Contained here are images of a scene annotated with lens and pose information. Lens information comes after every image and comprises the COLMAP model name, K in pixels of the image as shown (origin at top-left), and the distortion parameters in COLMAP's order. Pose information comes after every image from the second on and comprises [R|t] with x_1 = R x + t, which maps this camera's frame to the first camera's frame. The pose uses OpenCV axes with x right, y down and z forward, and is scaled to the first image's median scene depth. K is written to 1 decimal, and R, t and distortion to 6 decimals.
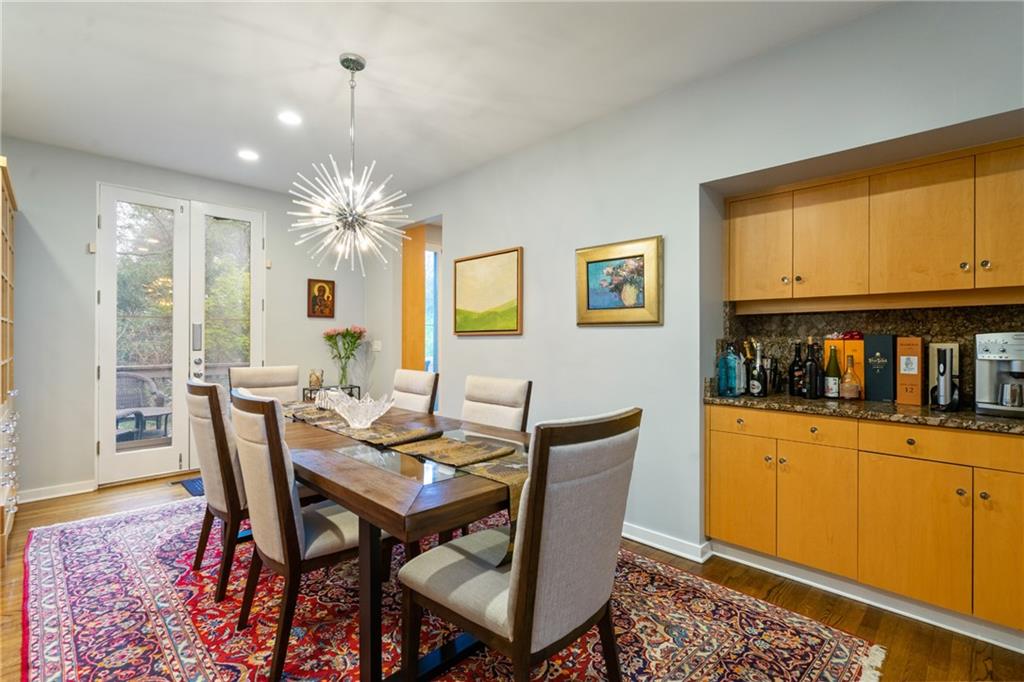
lens RADIAL K [[469.3, 0, 514.2], [0, 469.3, 339.0], [0, 0, 1]] dist [-0.004346, 0.001511]
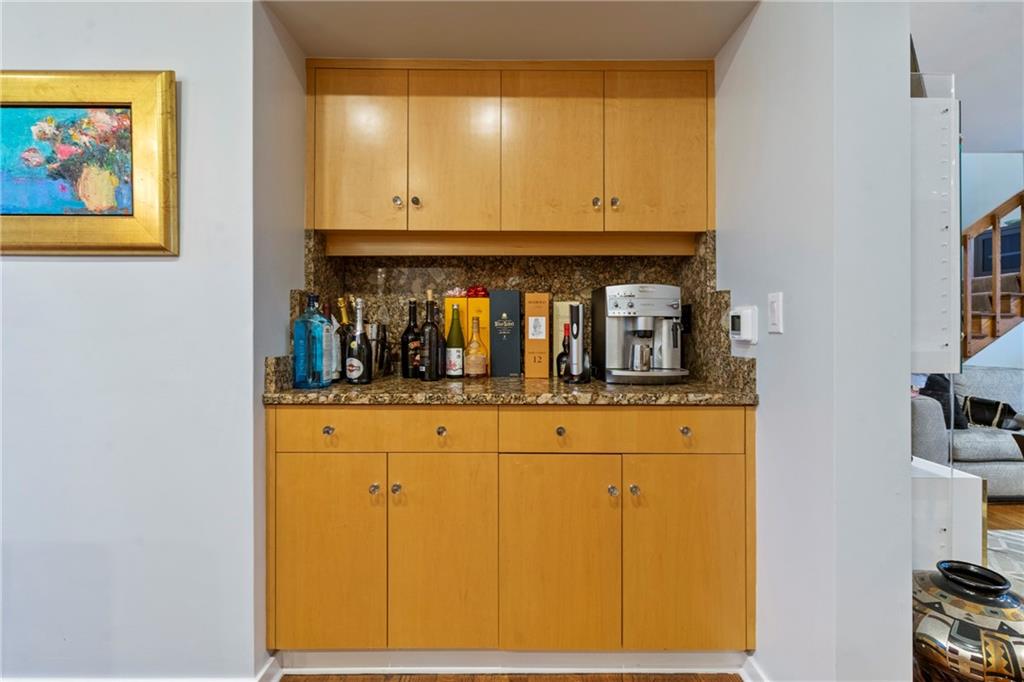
lens RADIAL K [[469.3, 0, 517.4], [0, 469.3, 325.9], [0, 0, 1]] dist [-0.004346, 0.001511]
pose [[0.698674, -0.001232, 0.715439, 0.226043], [-0.000662, 0.999997, 0.002369, 0.045278], [-0.715440, -0.002129, 0.698671, 0.421300]]
